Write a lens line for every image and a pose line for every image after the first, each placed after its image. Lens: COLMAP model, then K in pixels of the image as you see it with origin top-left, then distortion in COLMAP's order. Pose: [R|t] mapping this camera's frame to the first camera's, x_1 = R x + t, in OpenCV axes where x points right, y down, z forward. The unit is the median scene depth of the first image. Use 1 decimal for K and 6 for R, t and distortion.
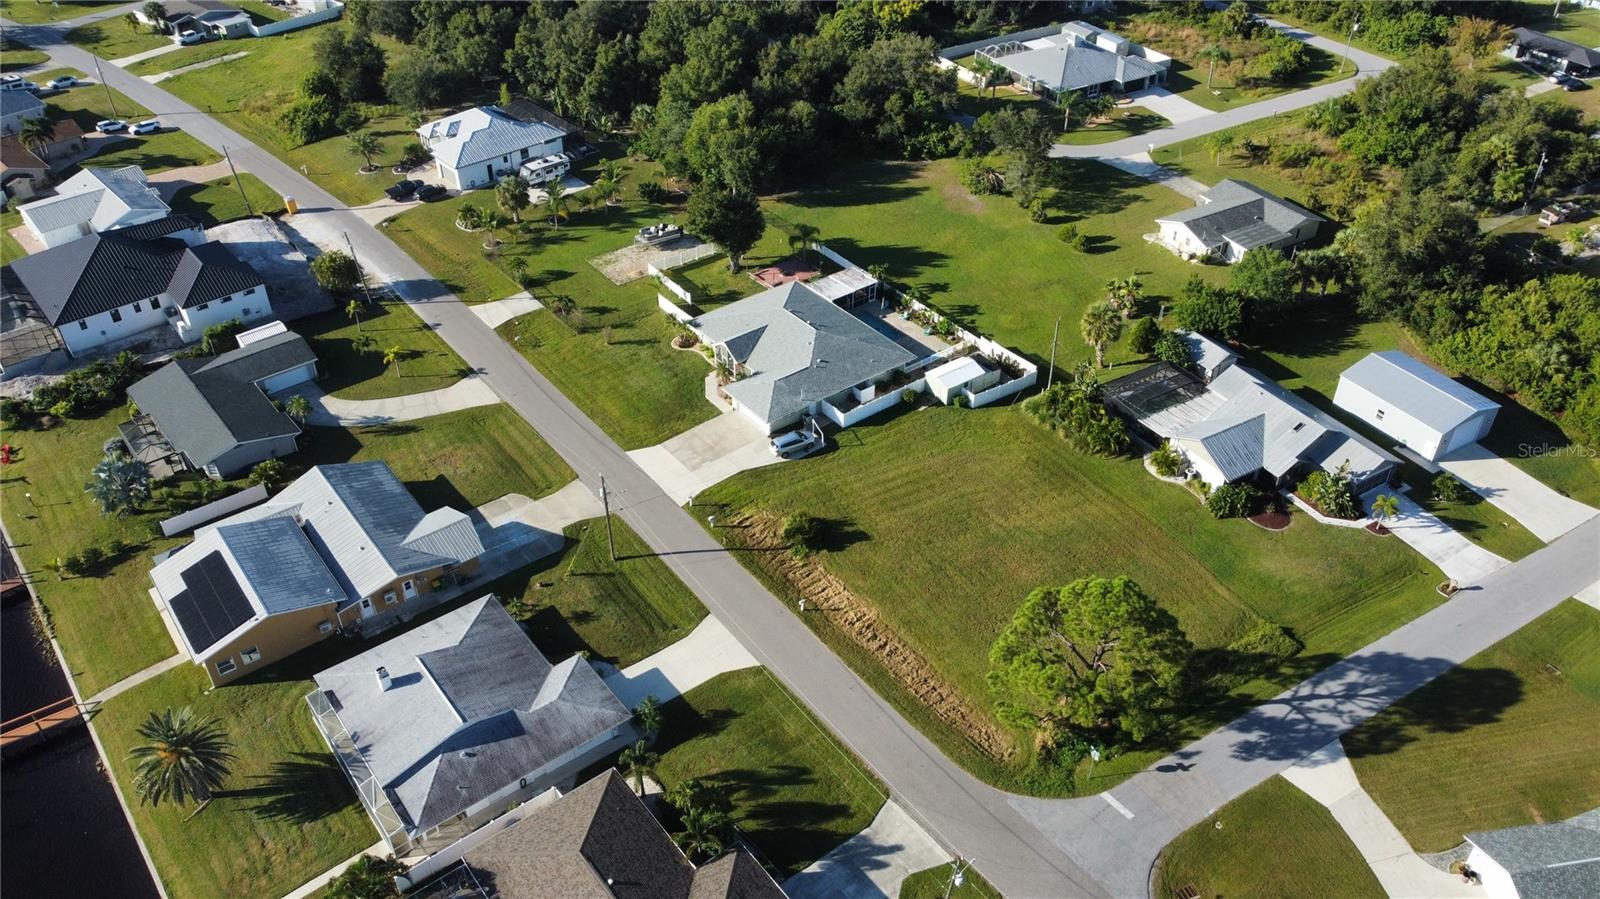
lens RADIAL K [[1210.5, 0, 800.0], [0, 1210.5, 449.5], [0, 0, 1]] dist [-0.003204, -0.002452]
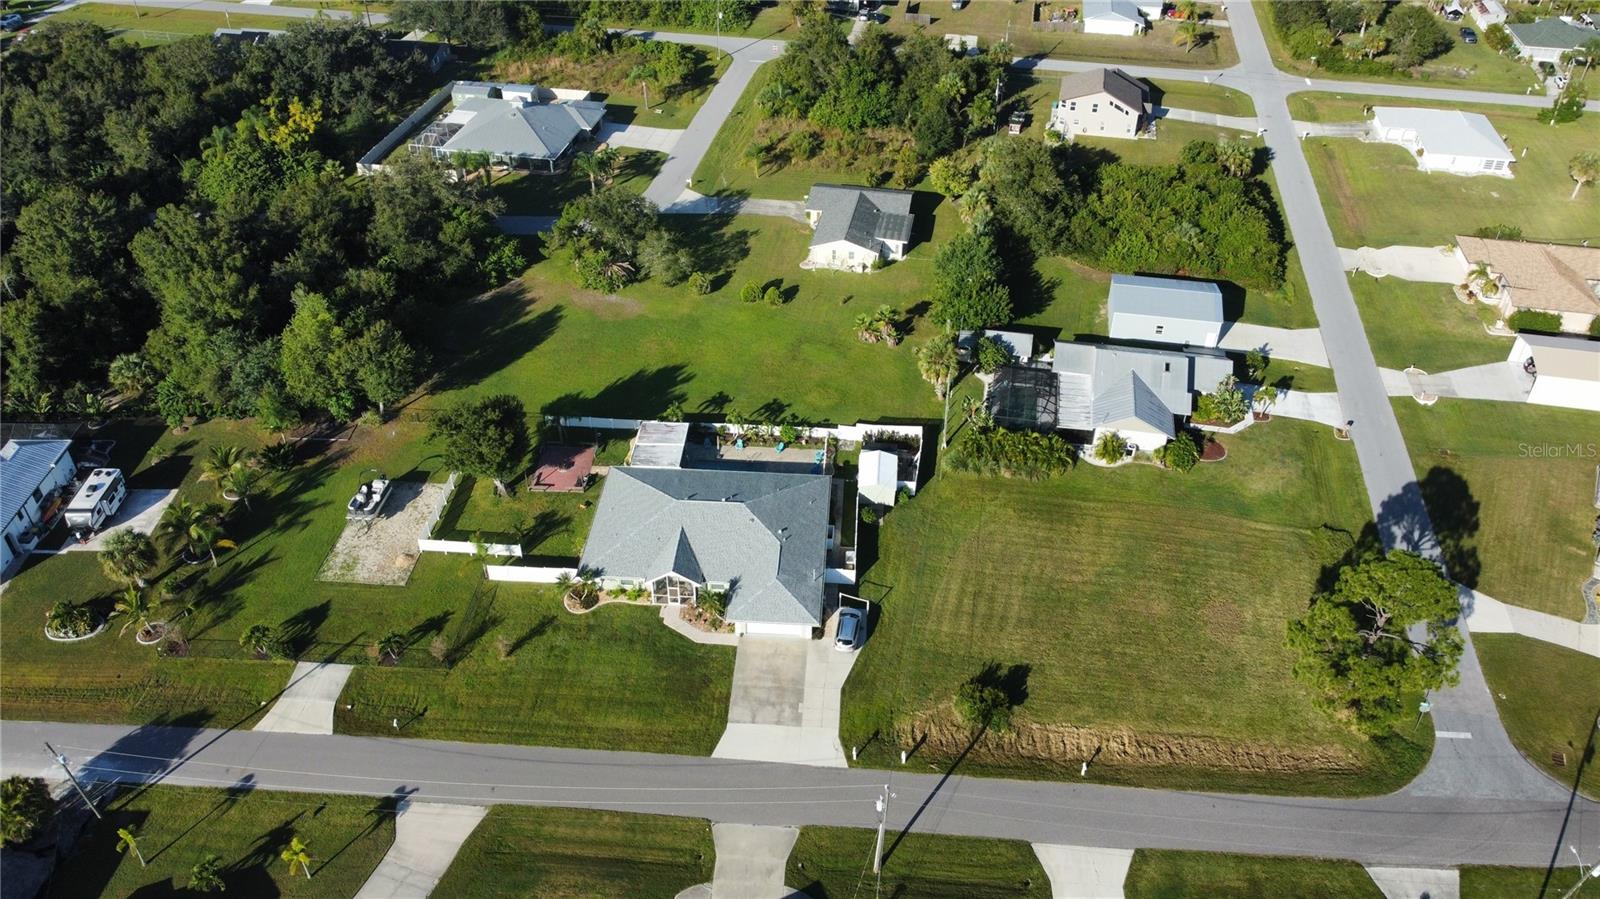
lens RADIAL K [[1200.1, 0, 800.0], [0, 1200.1, 449.5], [0, 0, 1]] dist [-0.006356, 0.006463]
pose [[0.657703, -0.451684, 0.602834, -0.454367], [0.444456, 0.878825, 0.173566, -0.263031], [-0.608183, 0.153778, 0.778759, 0.322739]]
